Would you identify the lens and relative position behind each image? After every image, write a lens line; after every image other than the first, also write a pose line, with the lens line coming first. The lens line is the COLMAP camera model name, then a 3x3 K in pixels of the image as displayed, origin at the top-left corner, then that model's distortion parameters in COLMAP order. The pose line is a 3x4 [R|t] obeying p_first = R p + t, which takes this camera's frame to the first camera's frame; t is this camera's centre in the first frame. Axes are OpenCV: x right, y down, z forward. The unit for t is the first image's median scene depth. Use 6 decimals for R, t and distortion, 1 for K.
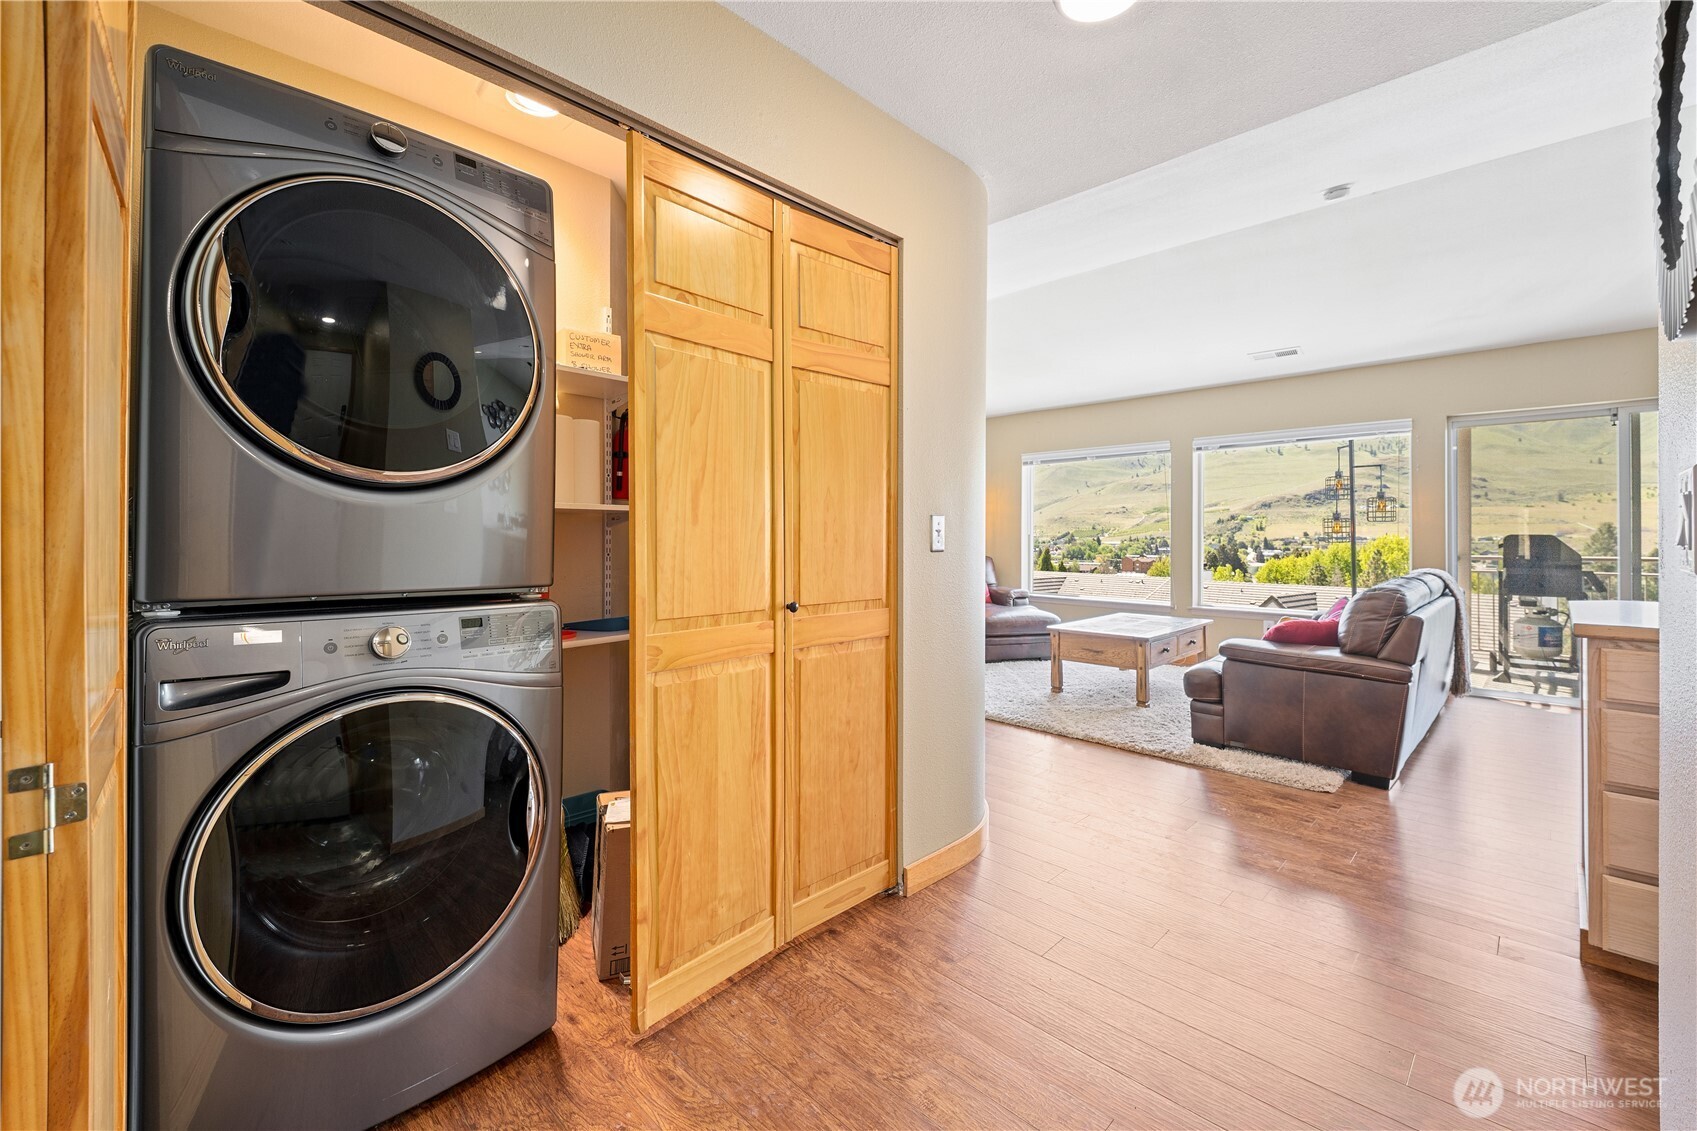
lens RADIAL K [[707.0, 0, 813.1], [0, 707.0, 534.0], [0, 0, 1]] dist [-0.024630, 0.003396]
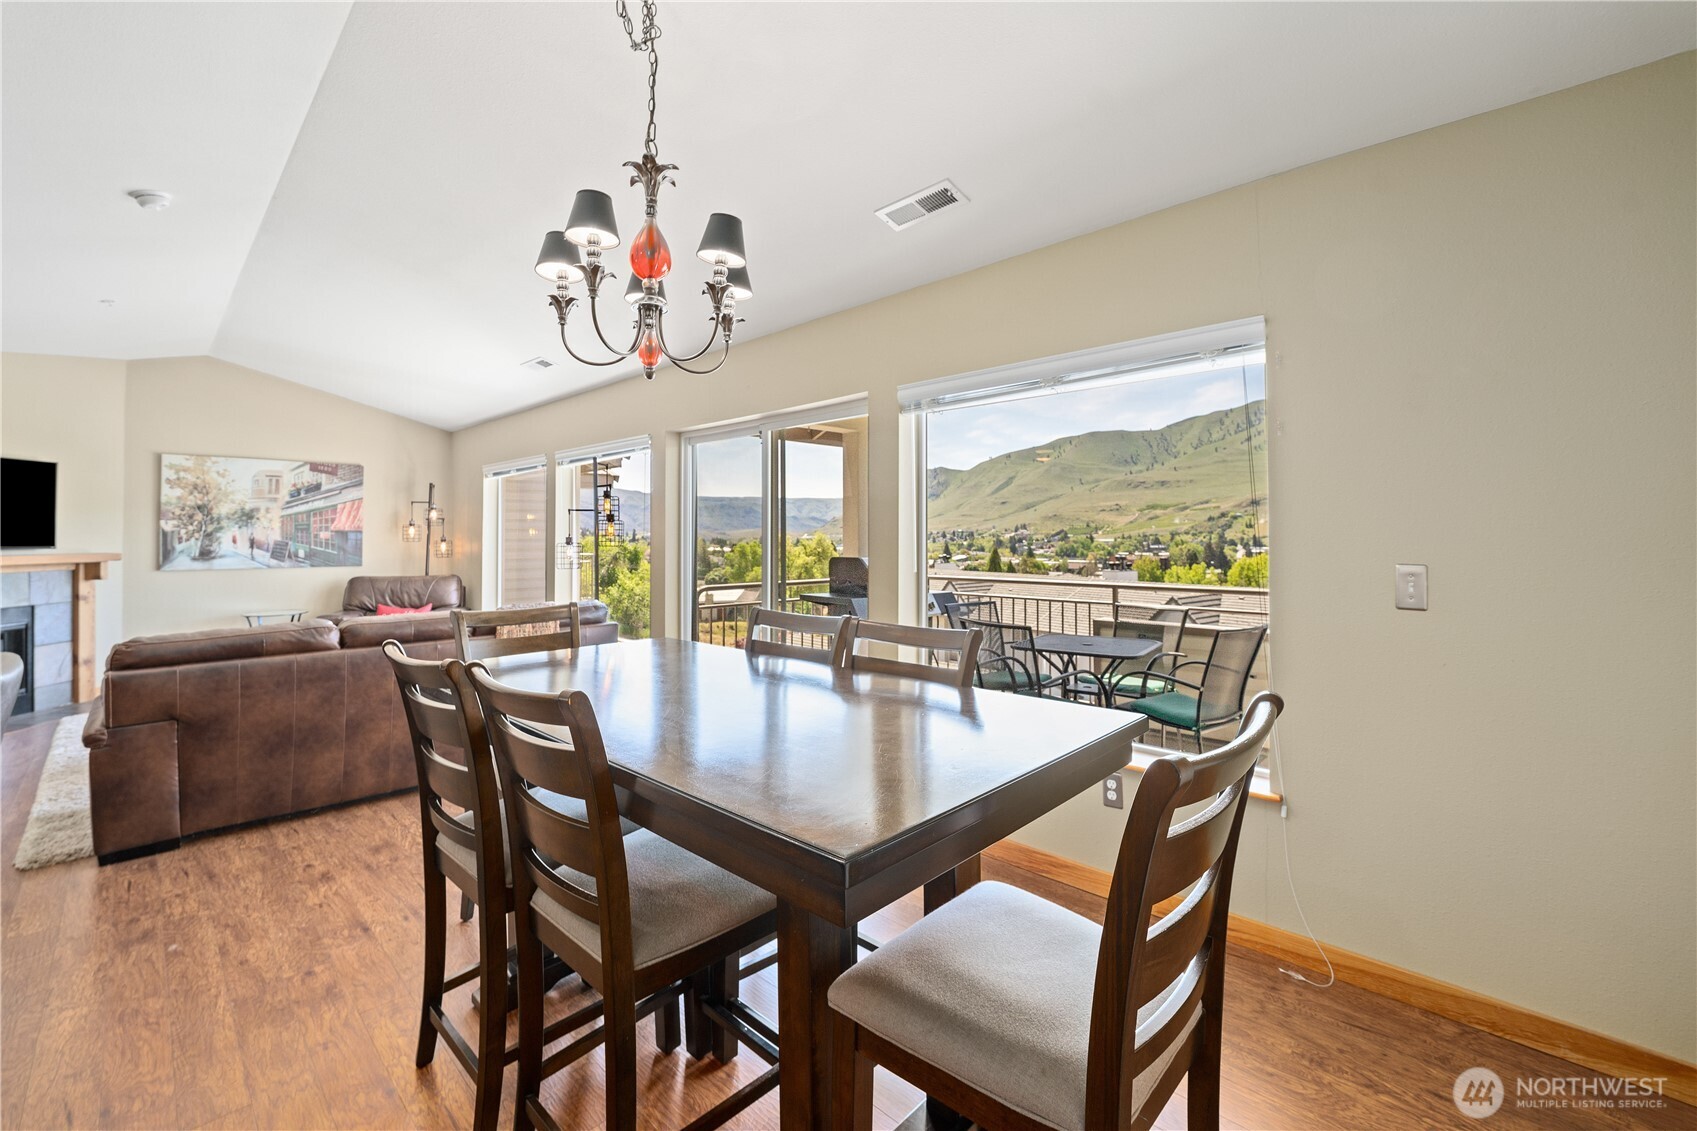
lens RADIAL K [[707.0, 0, 849.8], [0, 707.0, 527.6], [0, 0, 1]] dist [-0.024630, 0.003396]
pose [[0.999615, -0.002553, 0.027635, 0.756721], [0.002705, 0.999982, -0.005433, -0.025804], [-0.027620, 0.005506, 0.999603, 0.043195]]
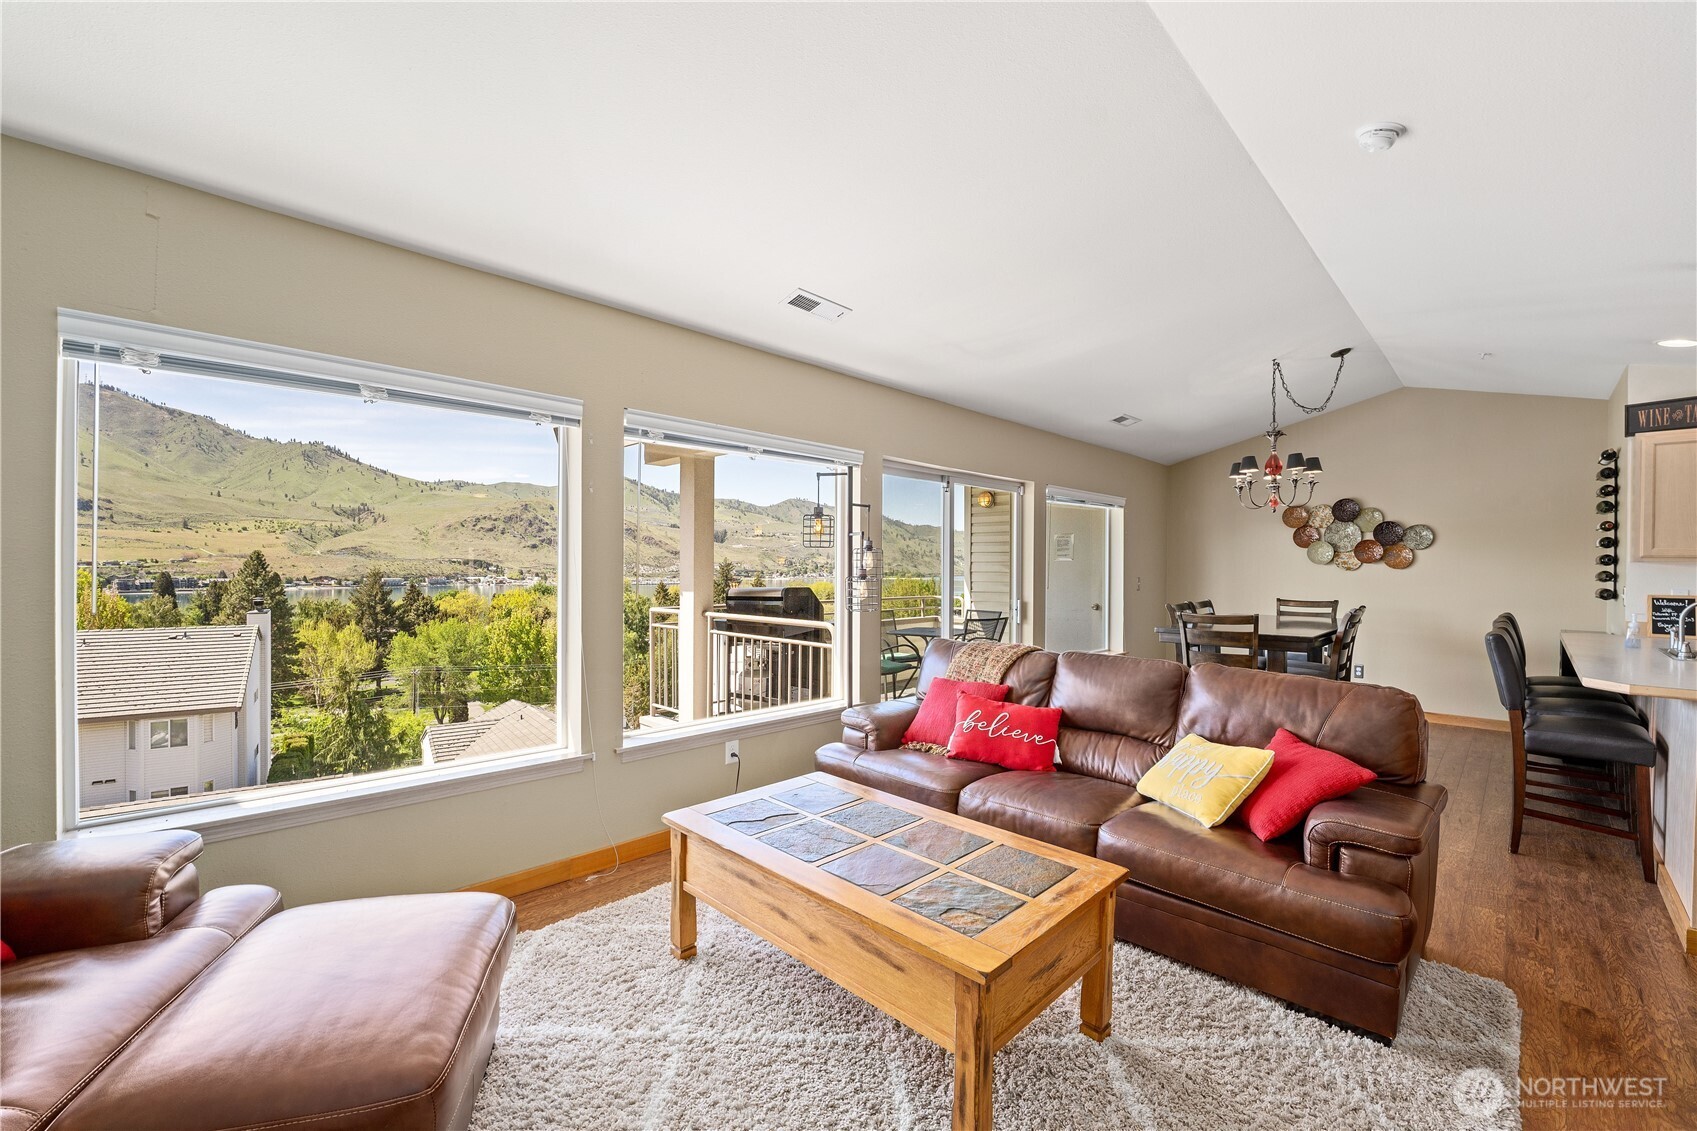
lens RADIAL K [[707.0, 0, 831.8], [0, 707.0, 567.4], [0, 0, 1]] dist [-0.024630, 0.003396]
pose [[-0.023794, -0.002161, 0.999715, 0.006951], [-0.011503, 0.999932, 0.001887, -0.022103], [-0.999651, -0.011455, -0.023817, 0.769324]]
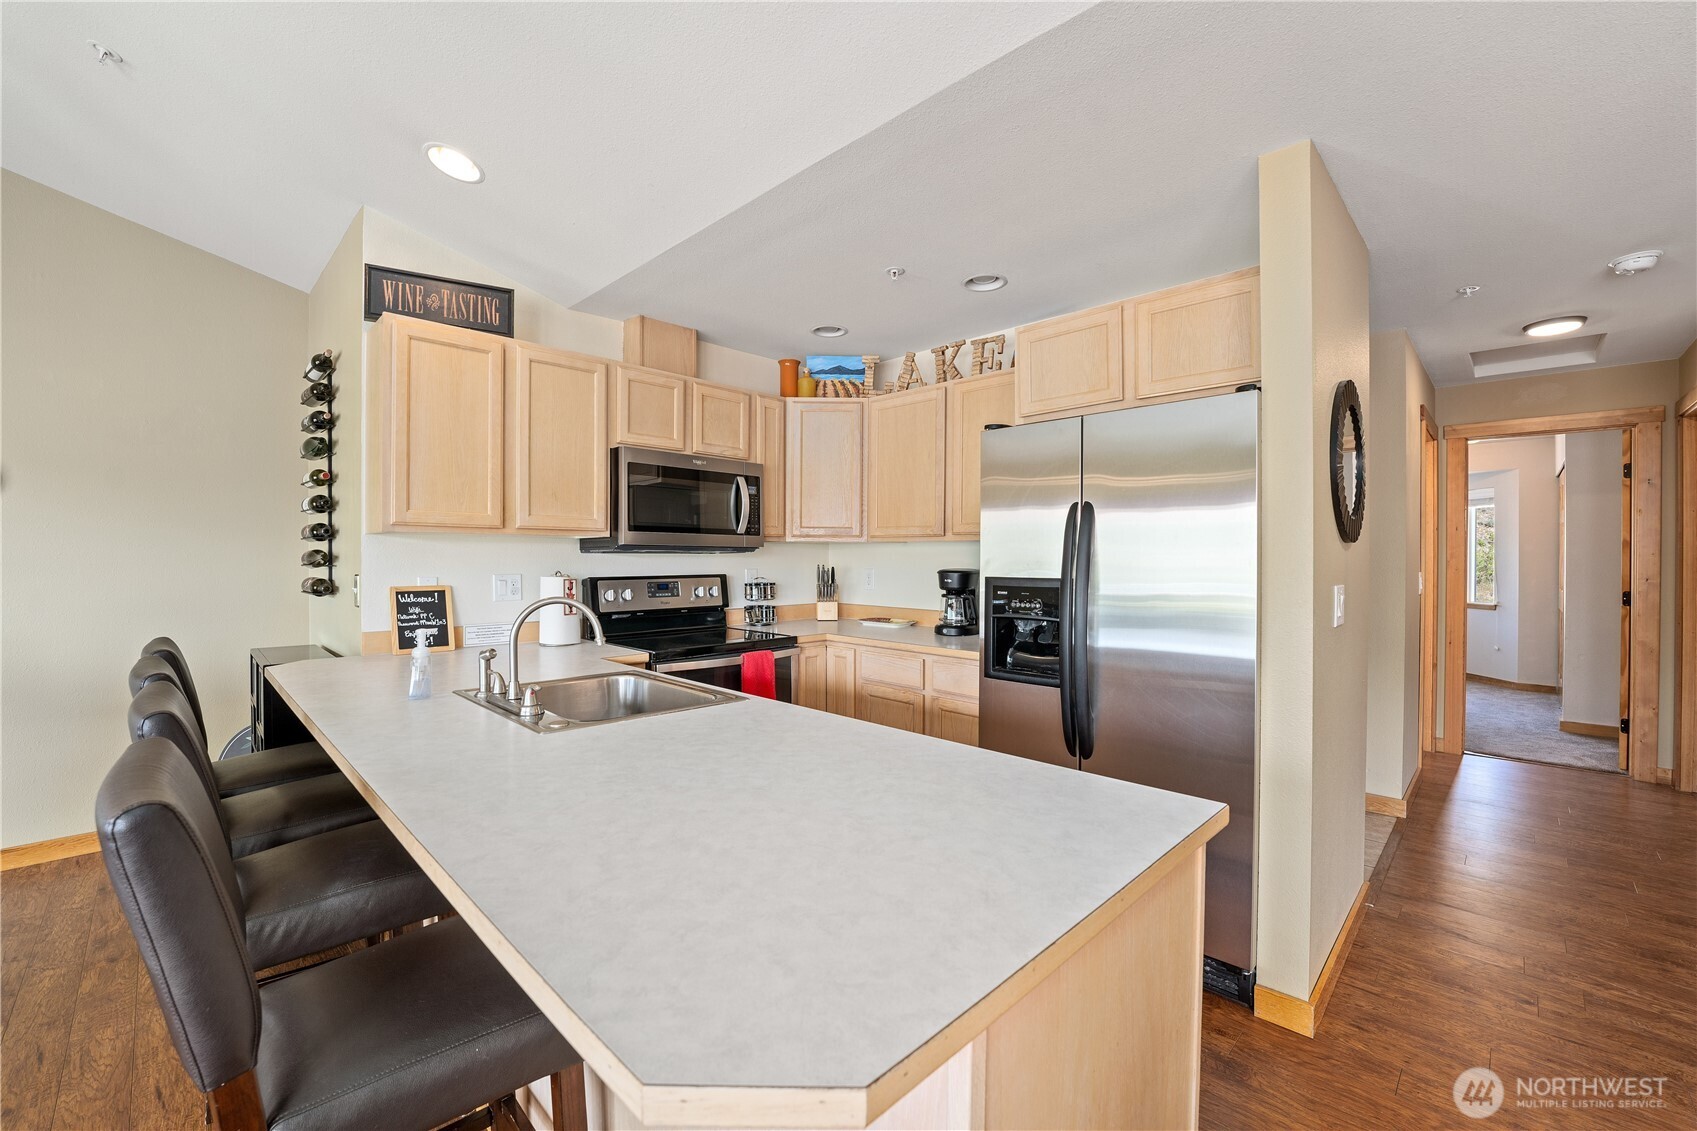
lens RADIAL K [[707.0, 0, 866.0], [0, 707.0, 568.7], [0, 0, 1]] dist [-0.024630, 0.003396]
pose [[-0.999566, -0.003490, -0.029268, 0.364753], [-0.003851, 0.999917, 0.012278, -0.020779], [0.029223, 0.012385, -0.999496, 0.407495]]
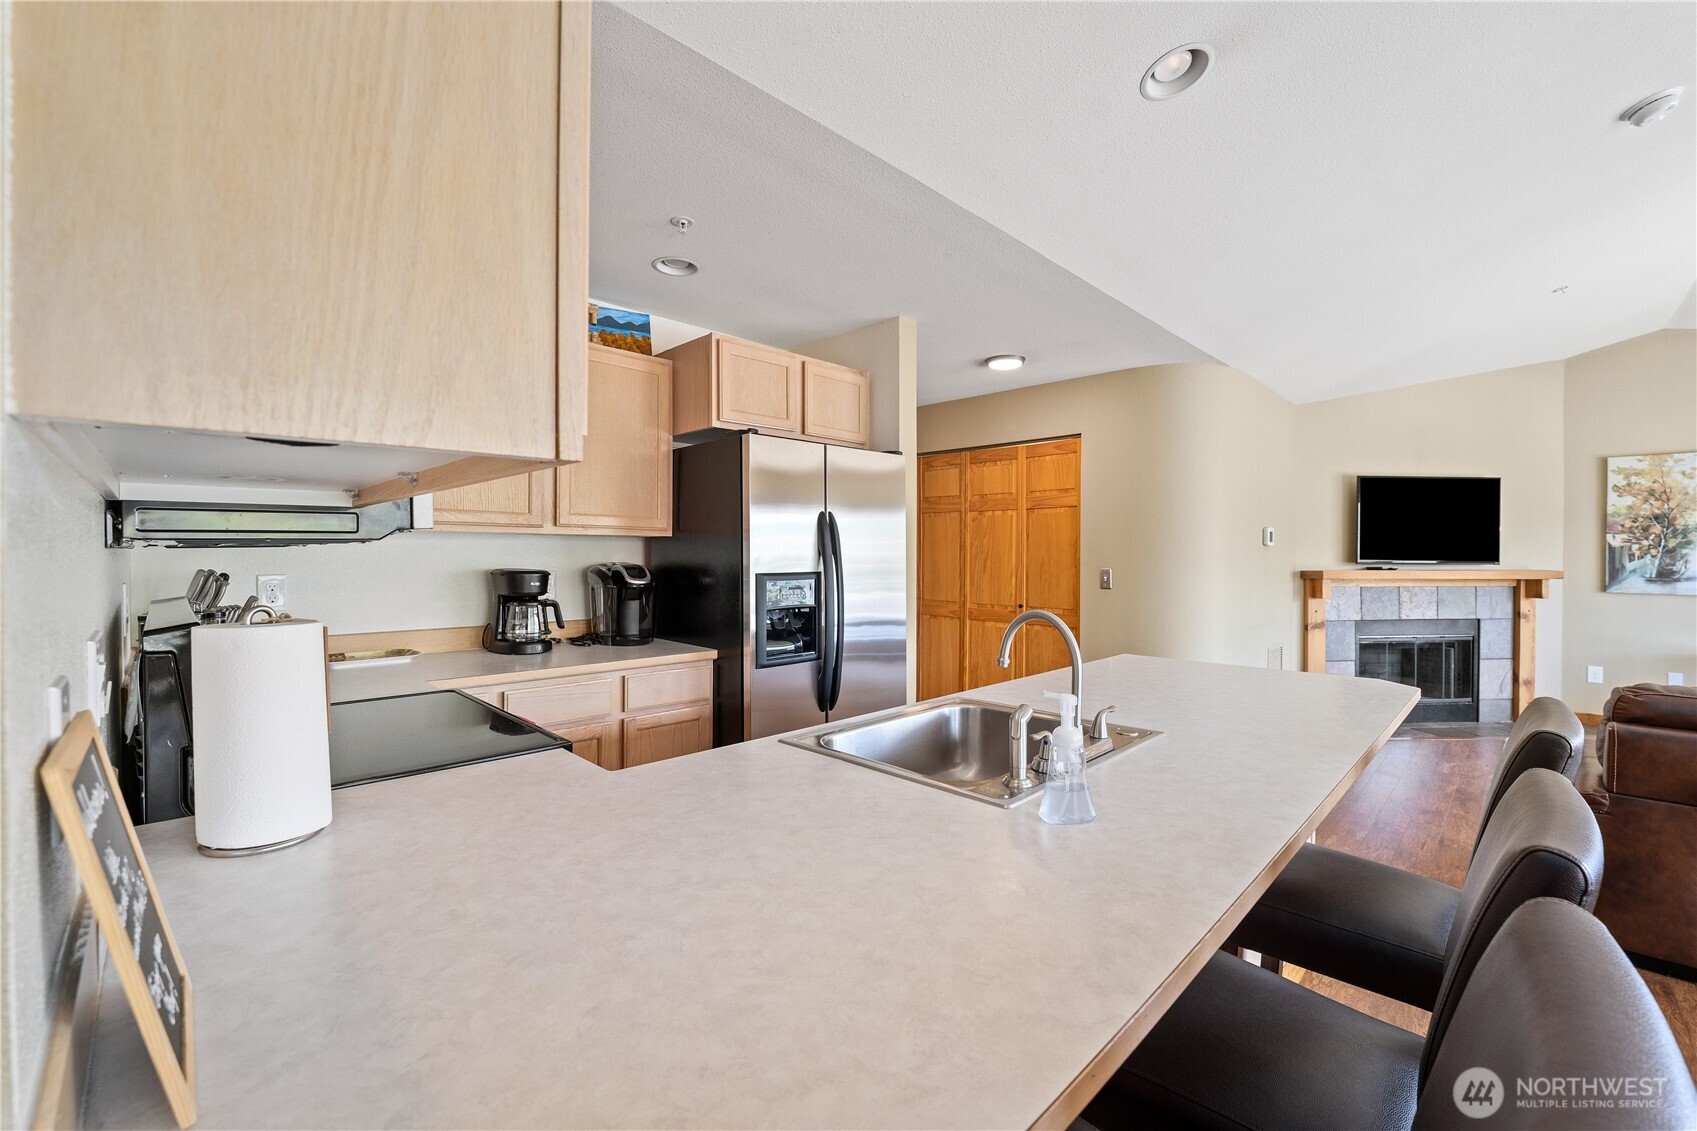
lens RADIAL K [[707.0, 0, 840.4], [0, 707.0, 553.3], [0, 0, 1]] dist [-0.024630, 0.003396]
pose [[0.010704, 0.003003, -0.999938, 0.664382], [0.001011, 0.999995, 0.003014, -0.024614], [0.999942, -0.001043, 0.010701, 0.089190]]
